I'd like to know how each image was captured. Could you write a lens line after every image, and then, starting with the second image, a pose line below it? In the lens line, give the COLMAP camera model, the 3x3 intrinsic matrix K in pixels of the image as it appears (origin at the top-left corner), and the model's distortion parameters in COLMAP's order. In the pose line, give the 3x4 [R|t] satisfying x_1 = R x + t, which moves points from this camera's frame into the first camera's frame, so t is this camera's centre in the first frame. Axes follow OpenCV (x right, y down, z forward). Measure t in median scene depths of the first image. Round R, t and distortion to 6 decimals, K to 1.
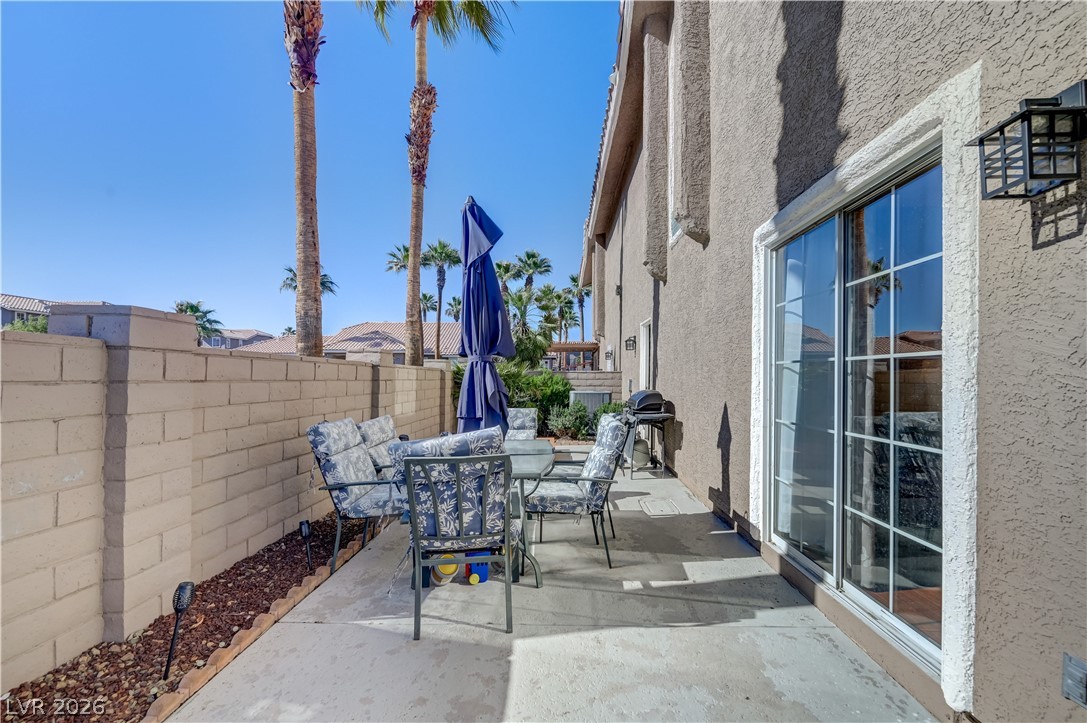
lens RADIAL K [[467.5, 0, 547.4], [0, 467.5, 371.3], [0, 0, 1]] dist [-0.001076, 0.000048]
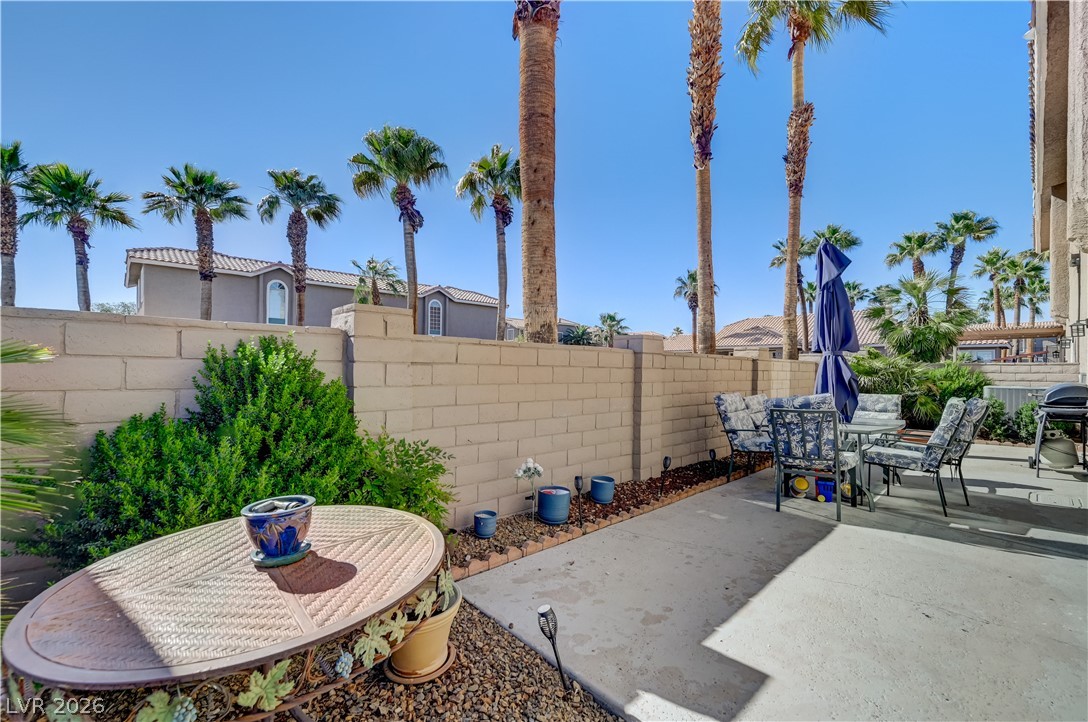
lens RADIAL K [[456.2, 0, 544.5], [0, 456.2, 370.7], [0, 0, 1]] dist [0.001178, 0.000200]
pose [[0.706280, 0.002751, -0.707928, 0.149890], [0.004013, 0.999961, 0.007889, 0.007373], [0.707922, -0.008413, 0.706241, -0.399611]]
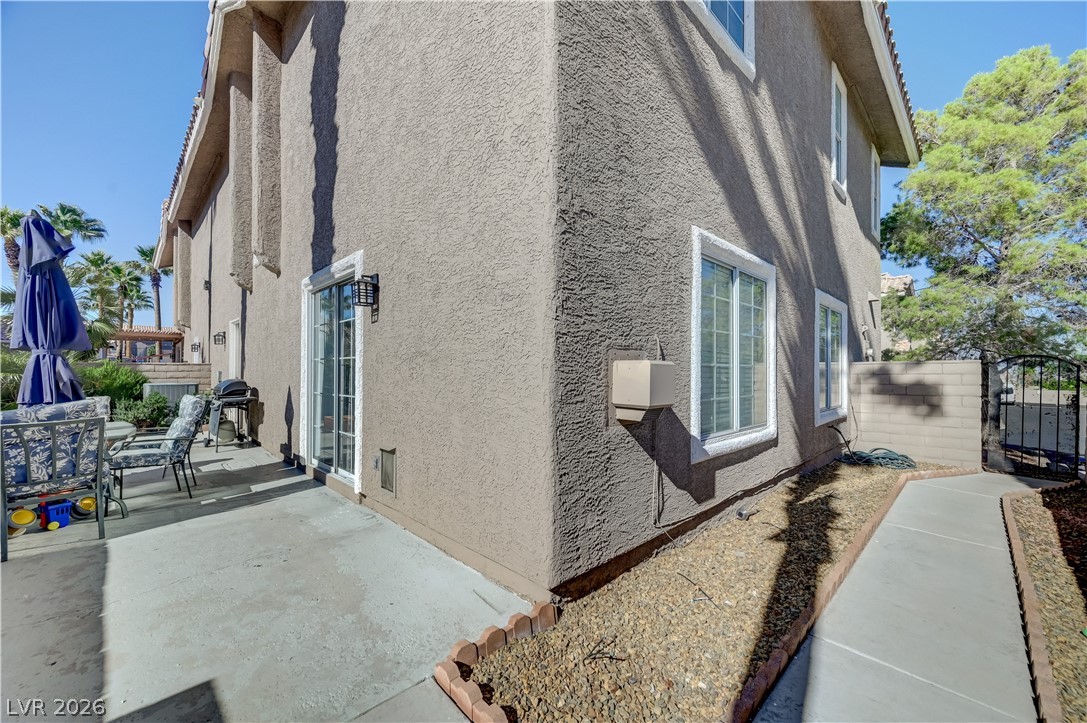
lens RADIAL K [[429.0, 0, 545.3], [0, 429.0, 370.4], [0, 0, 1]] dist [-0.000744, -0.000019]
pose [[0.689656, -0.003140, 0.724130, -0.043908], [-0.006534, 0.999923, 0.010559, 0.000131], [-0.724108, -0.012014, 0.689582, -0.447133]]
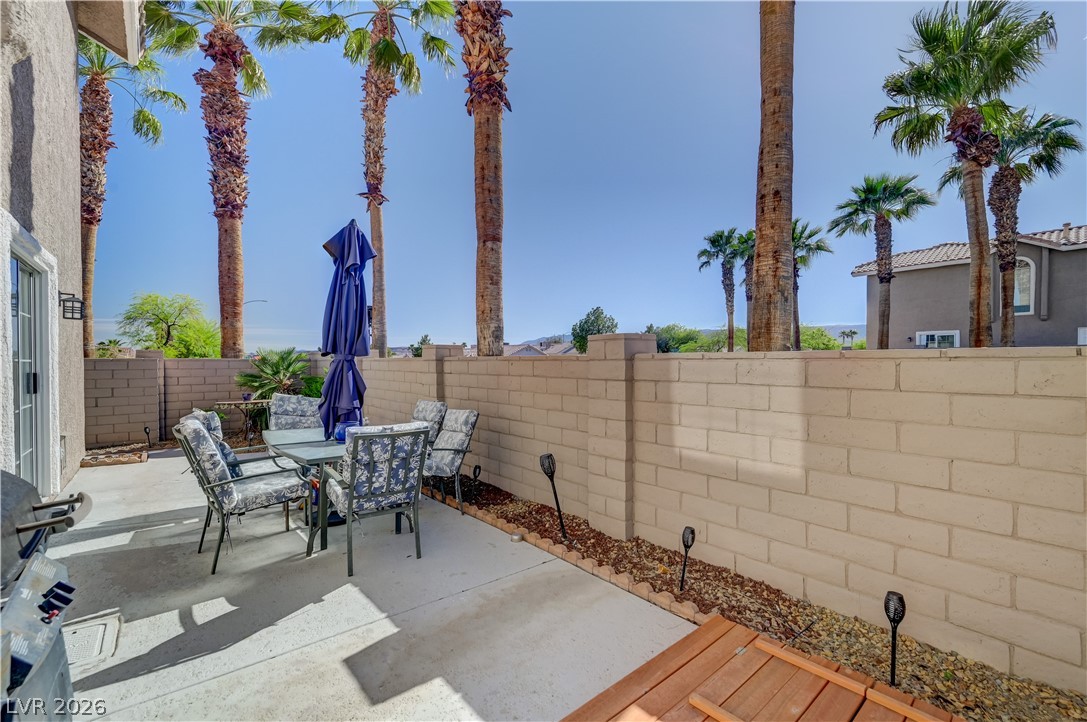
lens RADIAL K [[455.8, 0, 544.0], [0, 455.8, 370.7], [0, 0, 1]] dist [0.001178, 0.000200]
pose [[-0.741360, 0.002051, -0.671104, 0.176760], [0.002329, 0.999997, 0.000484, 0.004026], [0.671103, -0.001204, -0.741363, 1.557993]]
